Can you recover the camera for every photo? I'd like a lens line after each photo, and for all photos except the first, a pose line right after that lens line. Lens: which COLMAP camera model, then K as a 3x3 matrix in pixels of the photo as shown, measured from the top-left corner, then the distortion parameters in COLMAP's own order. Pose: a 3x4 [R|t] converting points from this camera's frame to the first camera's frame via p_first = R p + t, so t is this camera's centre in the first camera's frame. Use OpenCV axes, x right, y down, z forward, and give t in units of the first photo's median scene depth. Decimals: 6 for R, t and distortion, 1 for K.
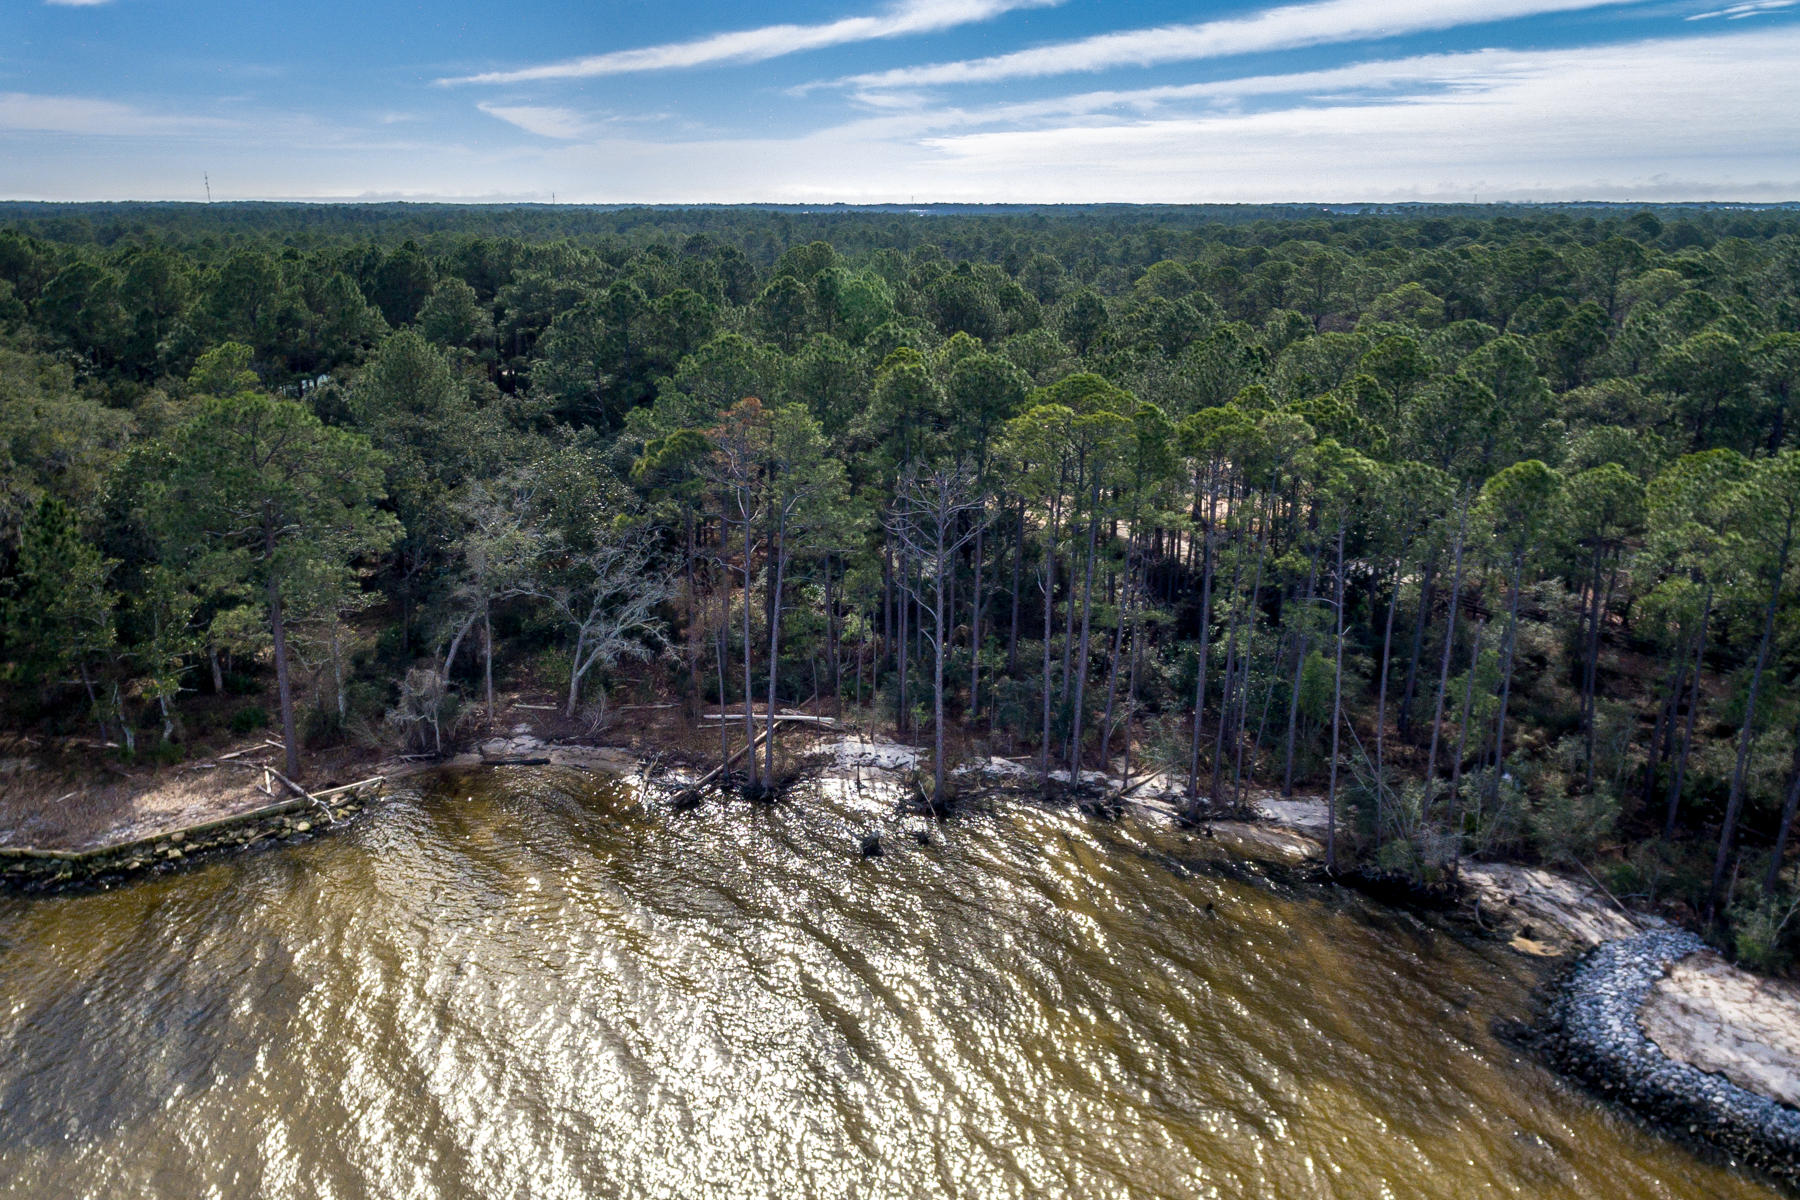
lens RADIAL K [[1386.4, 0, 933.0], [0, 1386.4, 573.5], [0, 0, 1]] dist [-0.003665, -0.003879]
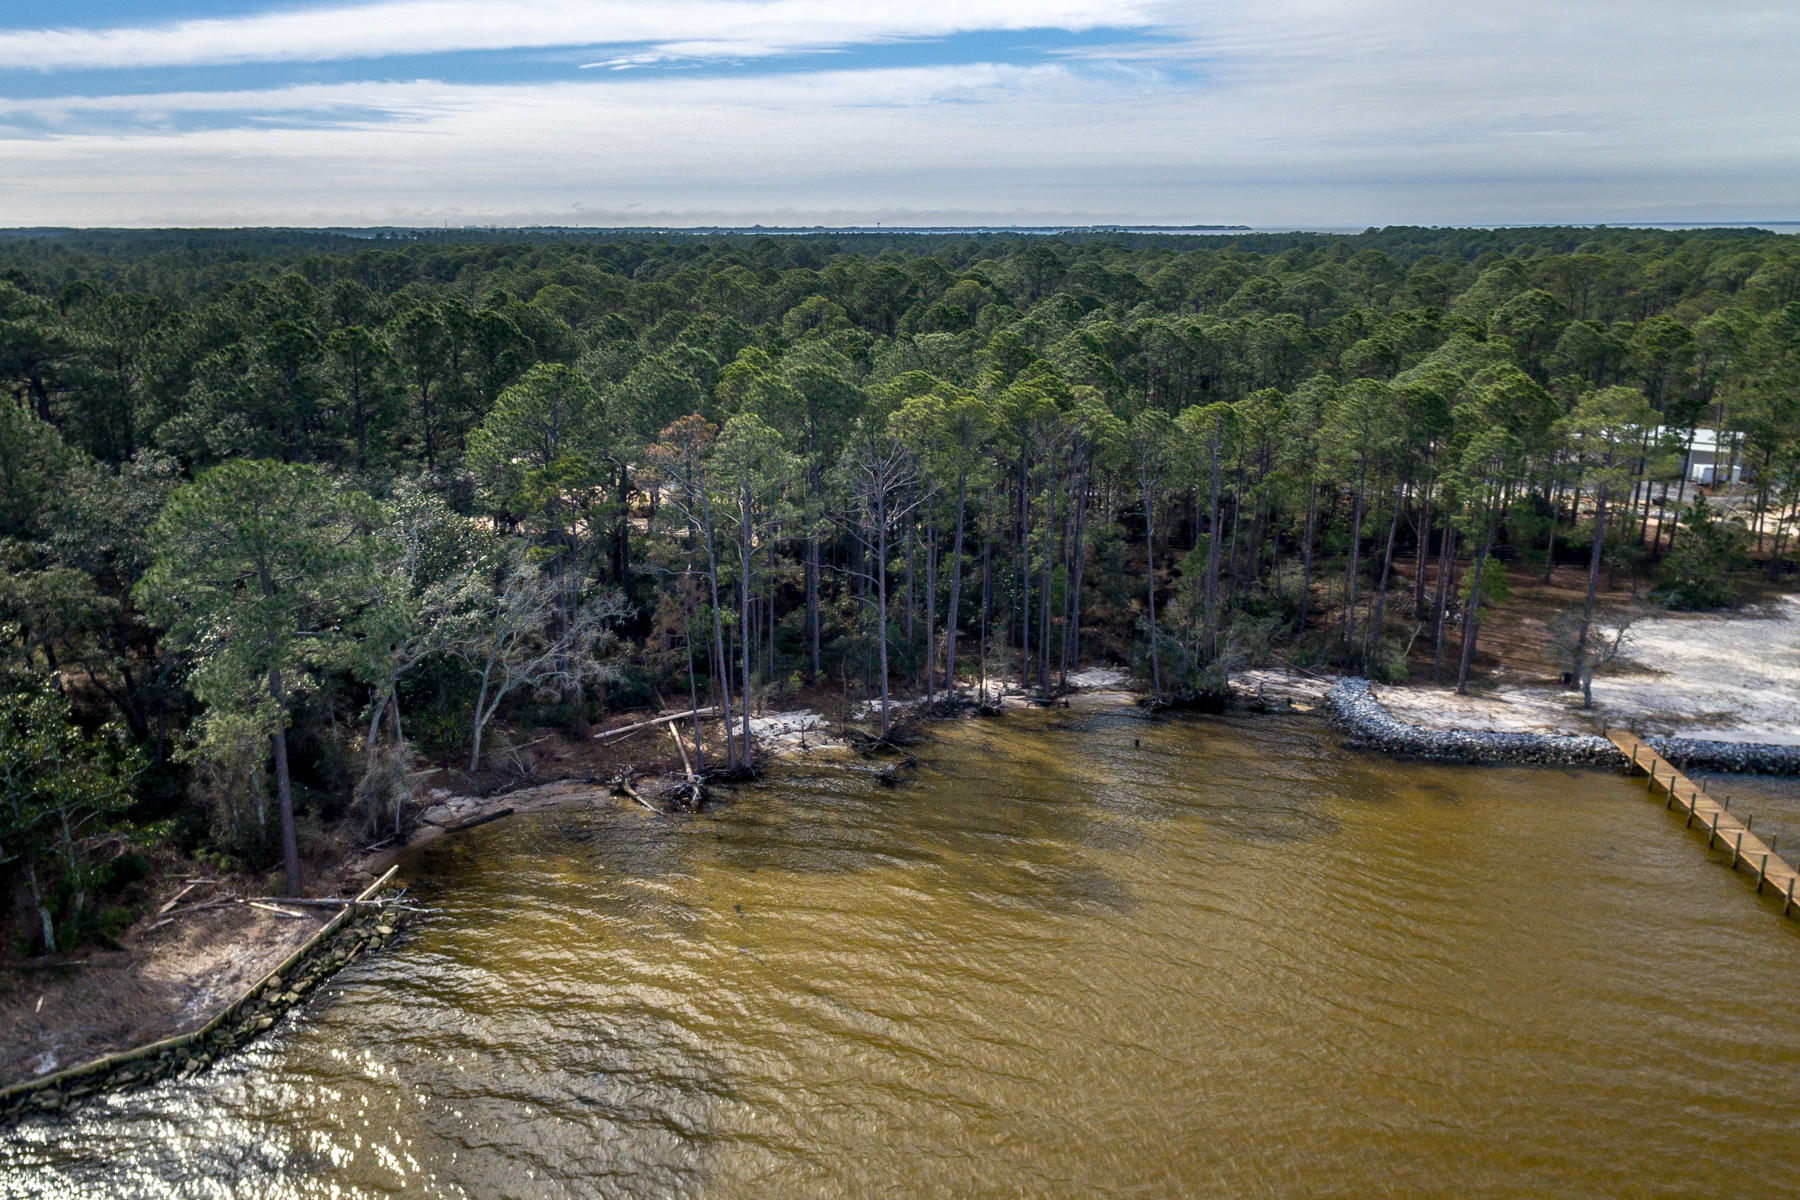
lens RADIAL K [[1386.4, 0, 903.8], [0, 1386.4, 595.8], [0, 0, 1]] dist [-0.003665, -0.003879]
pose [[0.728350, -0.171888, 0.663295, -0.707352], [0.172866, 0.982807, 0.064867, -0.027725], [-0.663041, 0.067415, 0.745541, 0.087609]]
